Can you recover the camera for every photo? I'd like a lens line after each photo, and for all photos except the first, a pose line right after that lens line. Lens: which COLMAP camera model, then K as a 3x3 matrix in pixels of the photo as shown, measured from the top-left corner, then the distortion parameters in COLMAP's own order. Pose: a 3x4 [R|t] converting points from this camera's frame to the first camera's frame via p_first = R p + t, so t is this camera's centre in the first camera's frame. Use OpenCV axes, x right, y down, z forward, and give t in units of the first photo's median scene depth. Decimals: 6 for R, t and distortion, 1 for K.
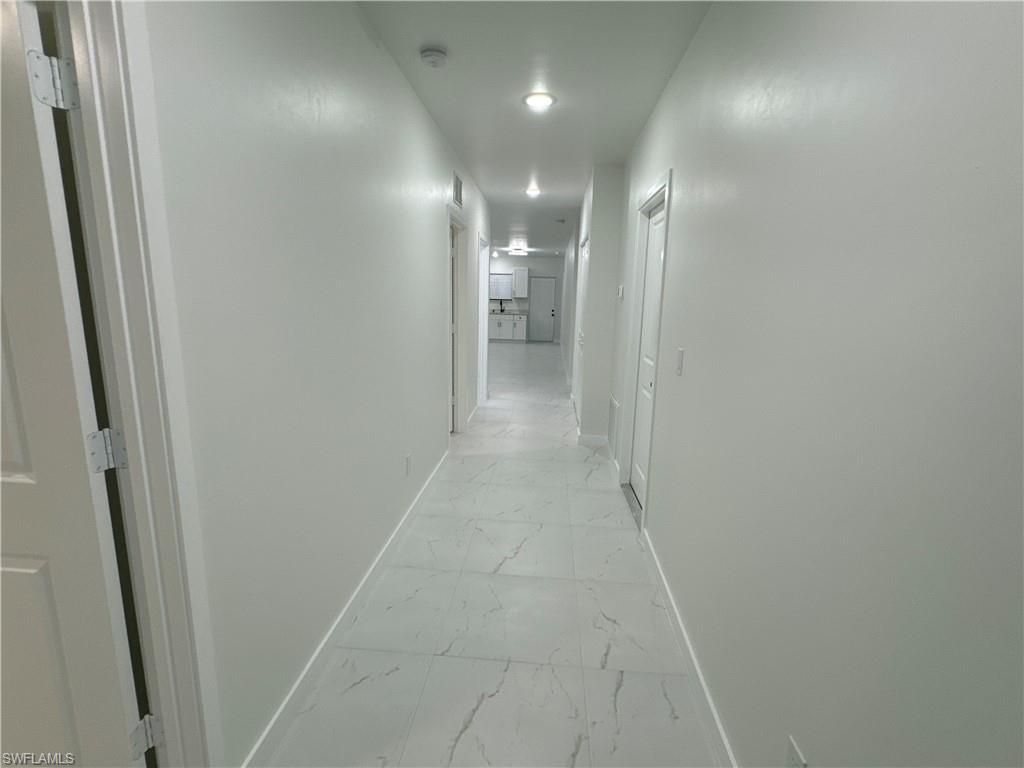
lens RADIAL K [[478.4, 0, 512.0], [0, 478.4, 384.0], [0, 0, 1]] dist [-0.001248, -0.000658]
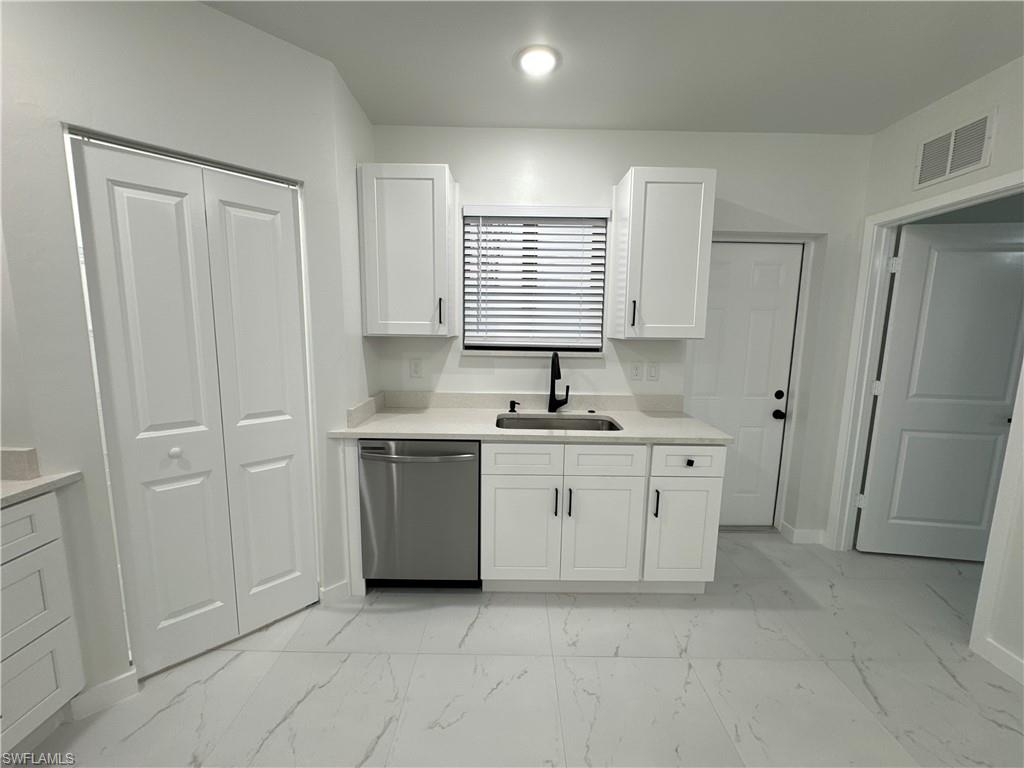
lens RADIAL K [[408.7, 0, 512.0], [0, 408.7, 384.0], [0, 0, 1]] dist [-0.001081, 0.000279]
pose [[0.996534, -0.018890, 0.081008, -0.053873], [0.022460, 0.998806, -0.043382, -0.157977], [-0.080092, 0.045051, 0.995769, 0.850988]]
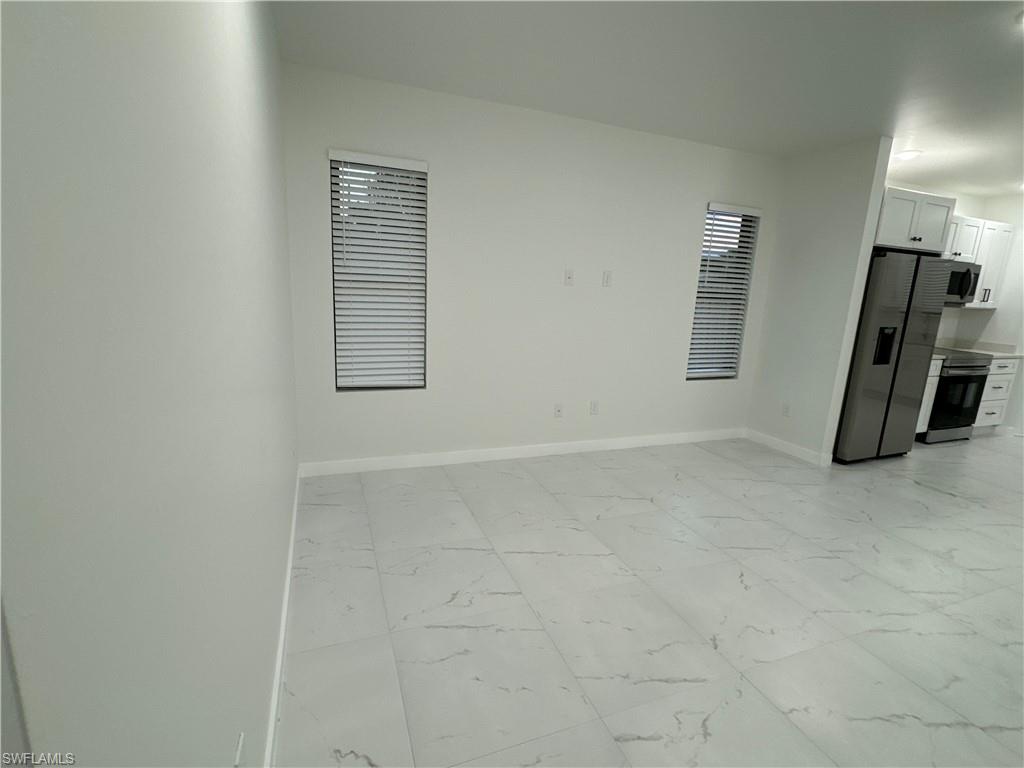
lens RADIAL K [[478.4, 0, 512.0], [0, 478.4, 384.0], [0, 0, 1]] dist [-0.001248, -0.000658]
pose [[0.437858, 0.182487, -0.880329, 0.000257], [-0.202018, 0.974114, 0.101448, -0.081867], [0.876053, 0.133422, 0.463389, 0.461778]]
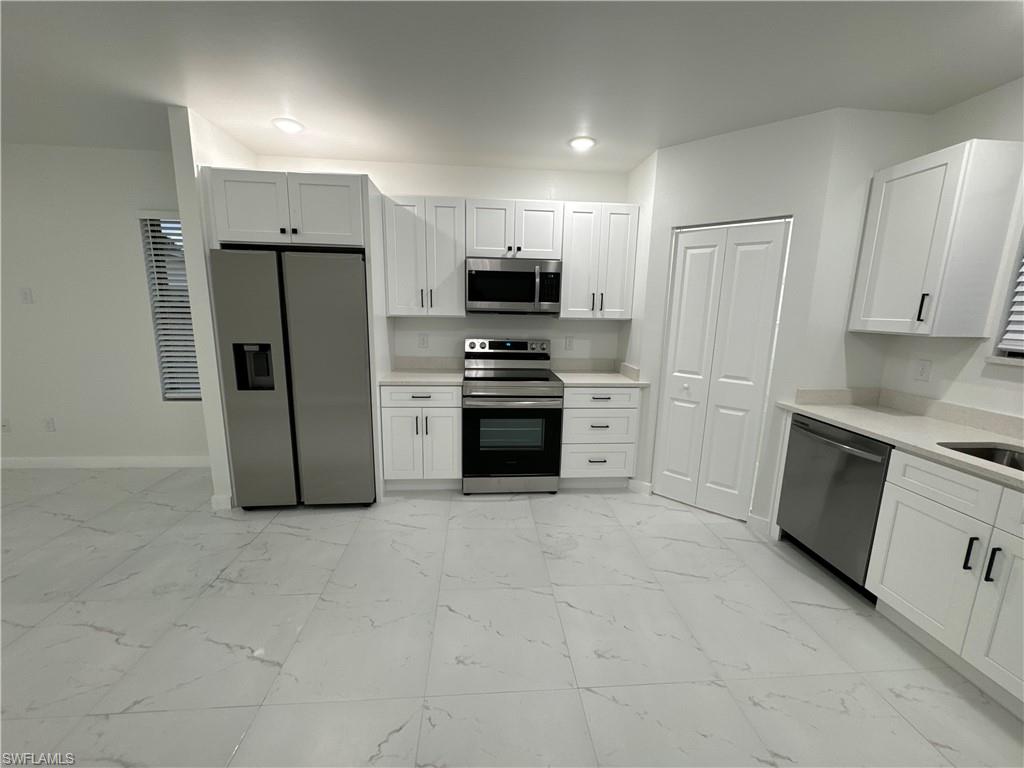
lens RADIAL K [[408.7, 0, 512.0], [0, 408.7, 384.0], [0, 0, 1]] dist [-0.001081, 0.000279]
pose [[0.164920, 0.164584, -0.972478, 0.050075], [-0.198585, 0.971328, 0.130712, -0.157119], [0.966108, 0.171562, 0.192875, 0.844169]]
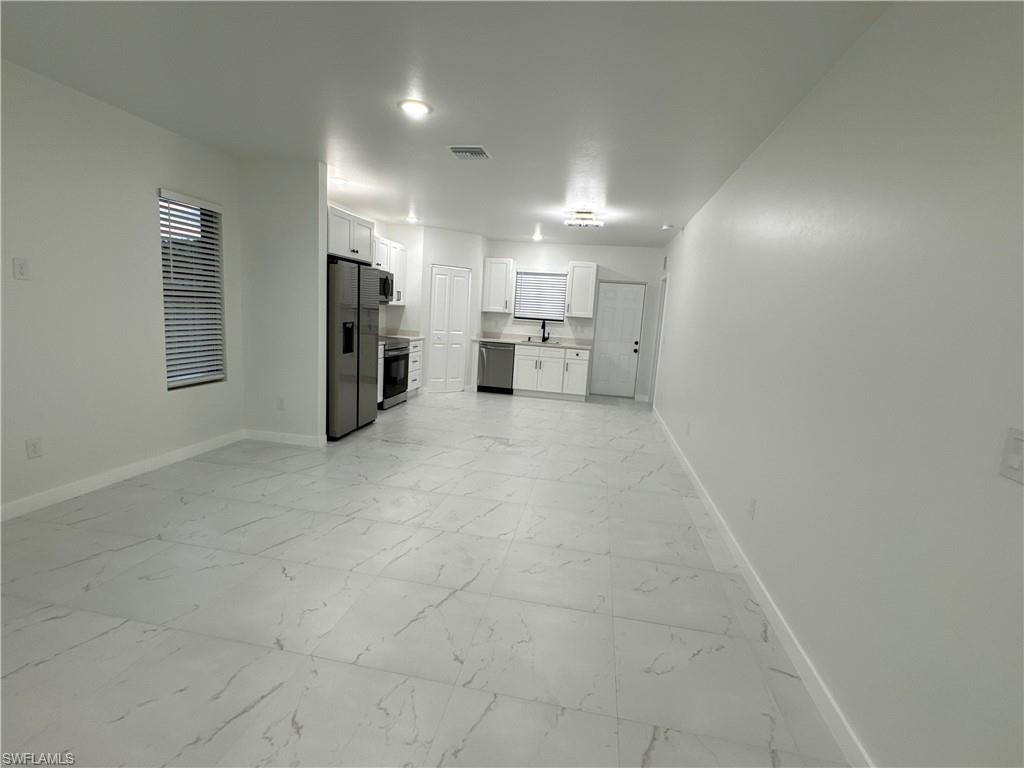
lens RADIAL K [[478.4, 0, 512.0], [0, 478.4, 384.0], [0, 0, 1]] dist [-0.001248, -0.000658]
pose [[0.994510, 0.054952, -0.089048, -0.006260], [-0.058137, 0.997744, -0.033579, -0.081608], [0.087002, 0.038572, 0.995461, 0.452377]]
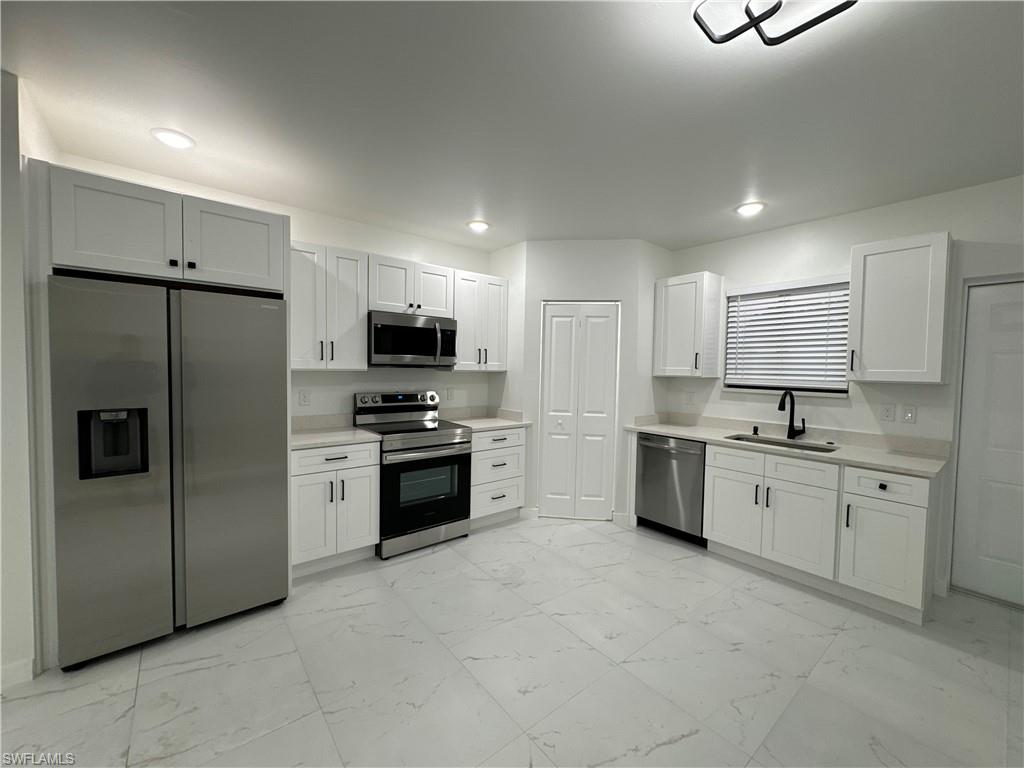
lens RADIAL K [[408.7, 0, 512.0], [0, 408.7, 384.0], [0, 0, 1]] dist [-0.001081, 0.000279]
pose [[0.692900, 0.019698, -0.720765, 0.030727], [-0.135624, 0.985344, -0.103452, -0.139405], [0.708164, 0.169435, 0.685416, 0.763877]]
